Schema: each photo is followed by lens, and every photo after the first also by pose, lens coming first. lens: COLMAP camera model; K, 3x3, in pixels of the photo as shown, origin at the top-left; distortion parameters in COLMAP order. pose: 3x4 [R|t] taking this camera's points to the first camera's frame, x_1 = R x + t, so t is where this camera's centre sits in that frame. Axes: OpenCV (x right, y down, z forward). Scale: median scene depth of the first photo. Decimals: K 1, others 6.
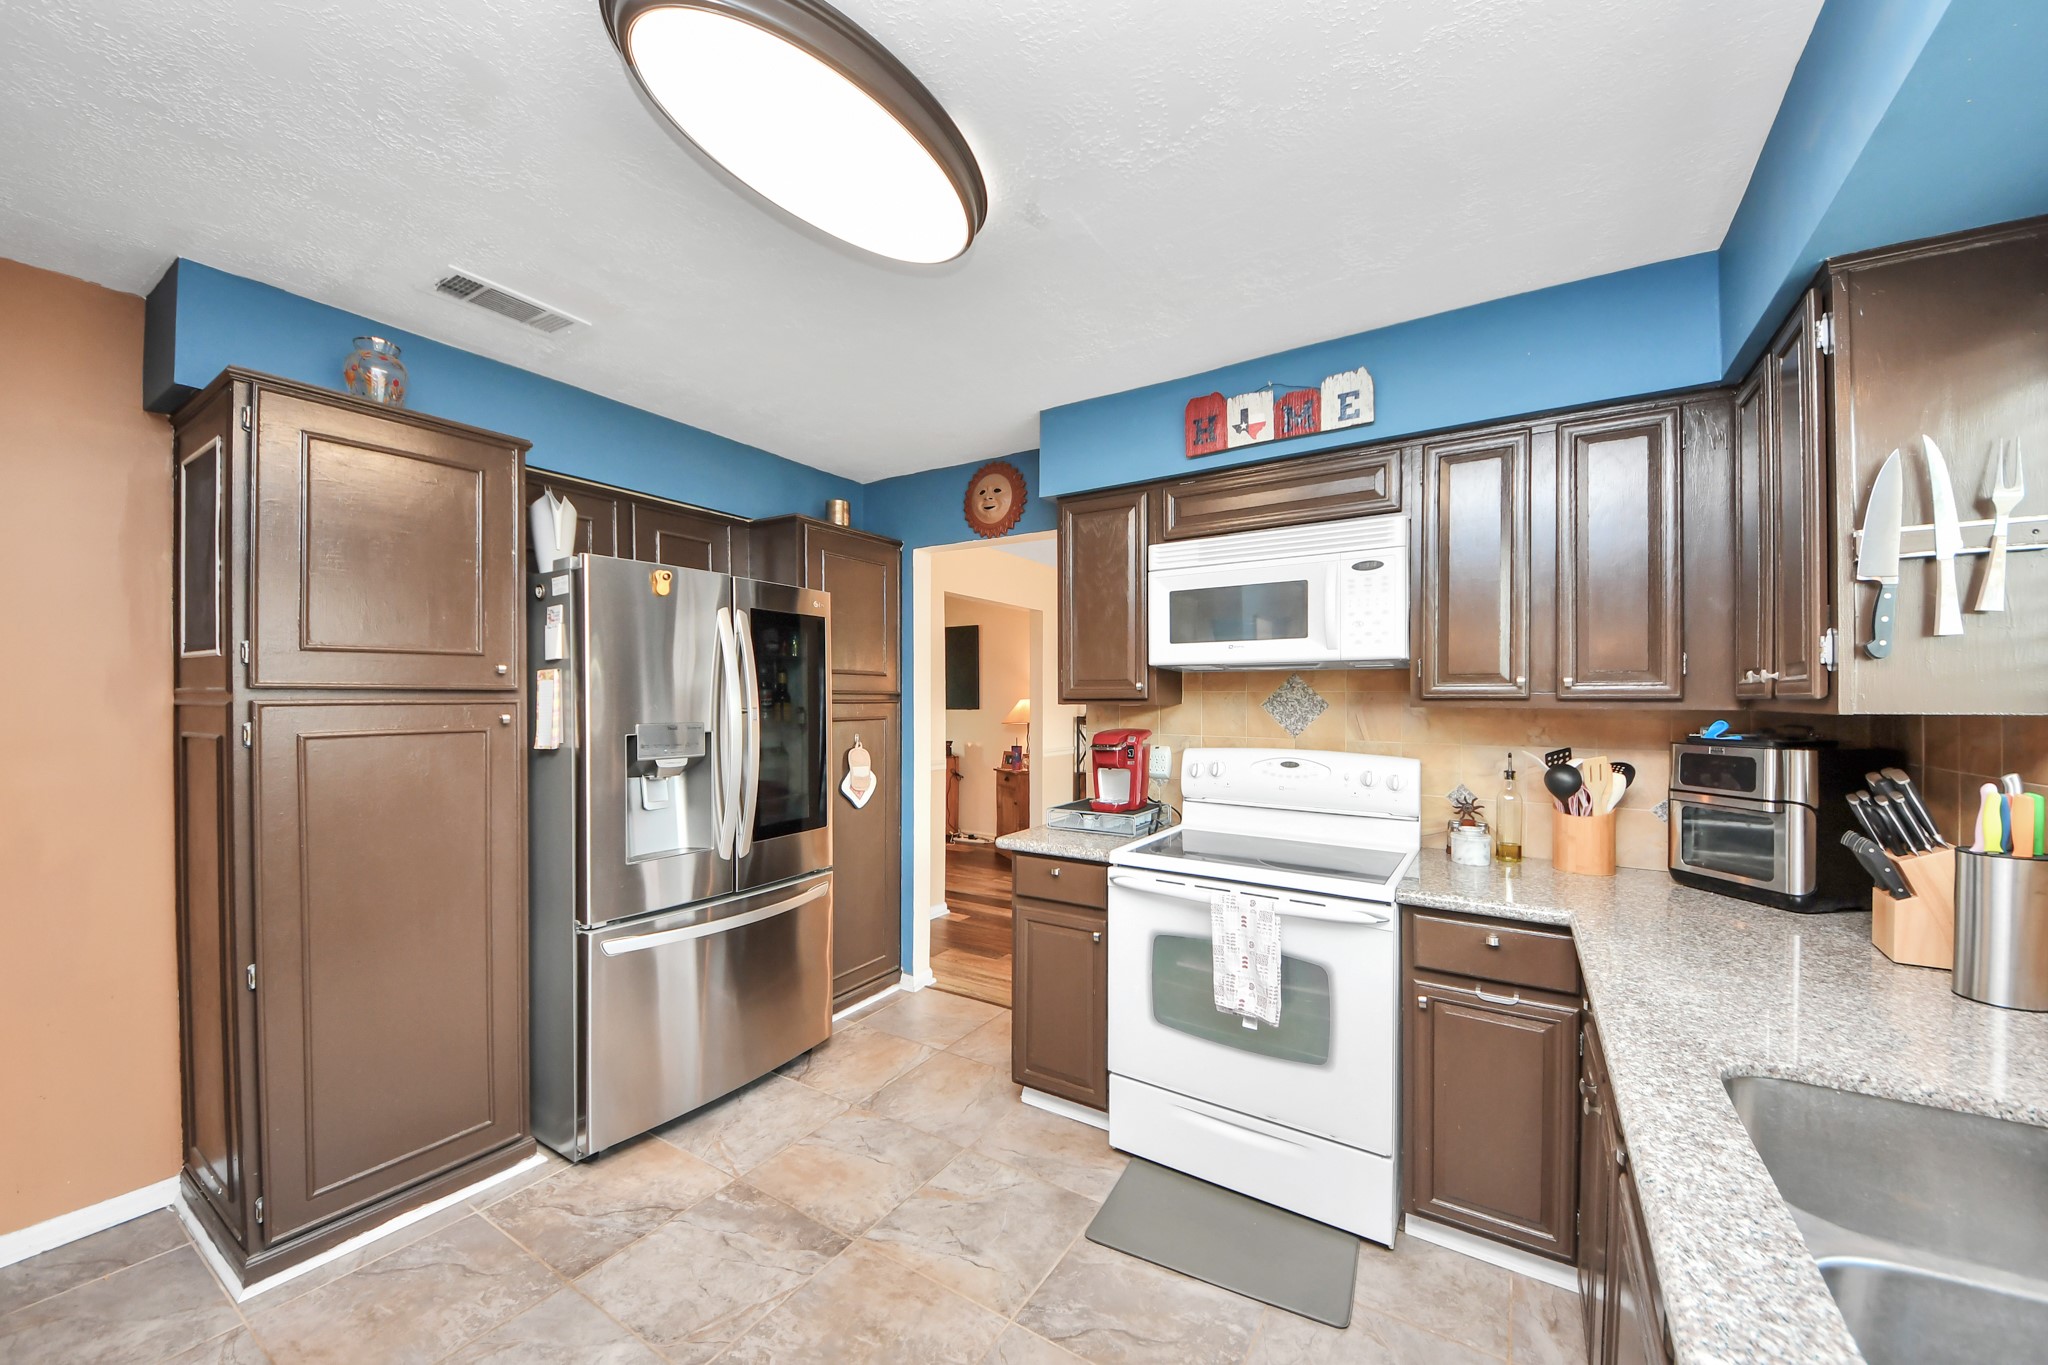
lens RADIAL K [[749.8, 0, 1024.2], [0, 749.8, 701.3], [0, 0, 1]] dist [0.048482, -0.030130]
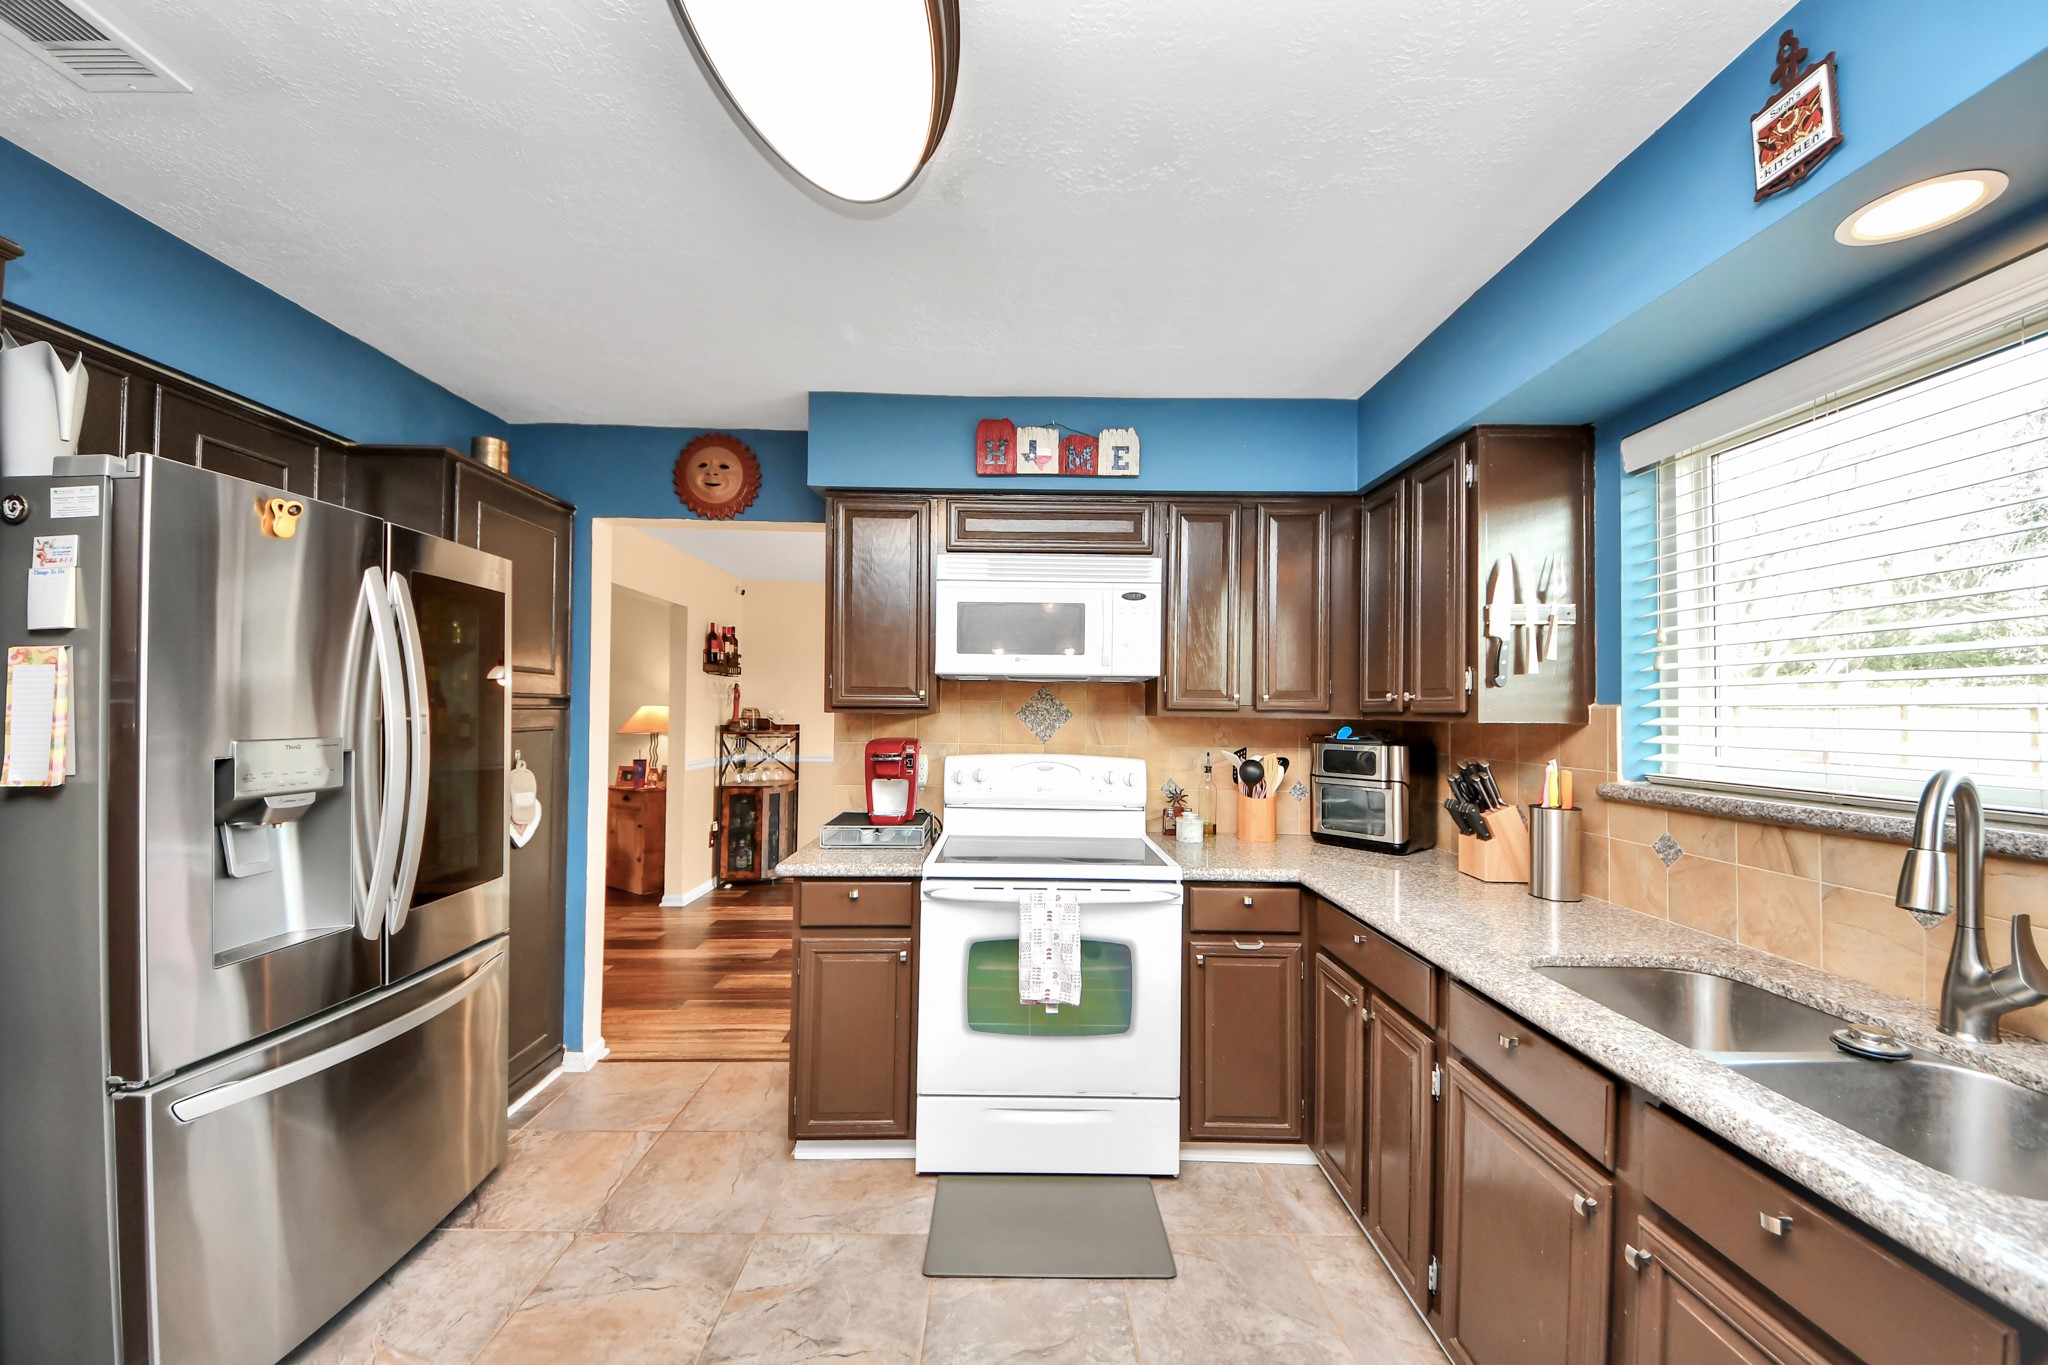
lens RADIAL K [[731.2, 0, 1018.8], [0, 731.2, 699.2], [0, 0, 1]] dist [0.044131, -0.022433]
pose [[0.839464, 0.015610, 0.543190, -0.299289], [-0.008363, 0.999840, -0.015809, 0.000334], [-0.543350, 0.008729, 0.839461, 0.136556]]
